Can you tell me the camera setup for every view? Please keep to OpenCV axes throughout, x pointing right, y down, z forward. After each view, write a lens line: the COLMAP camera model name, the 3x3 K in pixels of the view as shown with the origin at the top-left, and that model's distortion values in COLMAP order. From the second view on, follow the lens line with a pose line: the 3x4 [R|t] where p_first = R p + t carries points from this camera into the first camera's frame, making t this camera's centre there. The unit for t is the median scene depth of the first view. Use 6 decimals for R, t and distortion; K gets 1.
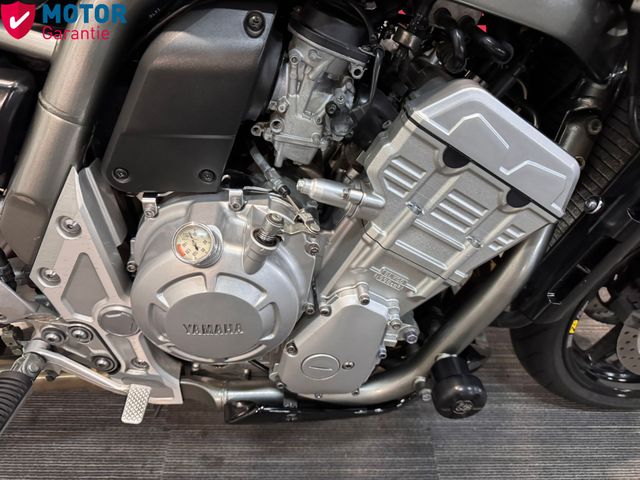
lens RADIAL K [[462.1, 0, 320.0], [0, 462.1, 240.0], [0, 0, 1]] dist [-0.034640, 0.005706]
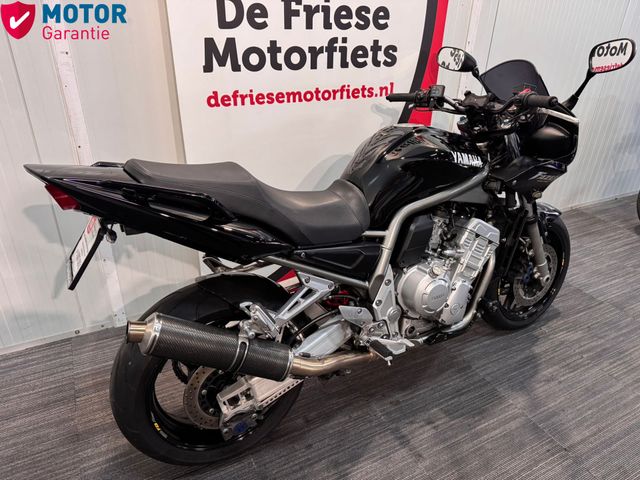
lens RADIAL K [[462.1, 0, 320.0], [0, 462.1, 240.0], [0, 0, 1]] dist [-0.034640, 0.005706]
pose [[0.894517, -0.231673, 0.382318, -2.197042], [0.329896, 0.919249, -0.214826, 0.239849], [-0.301676, 0.318291, 0.898711, -1.950462]]
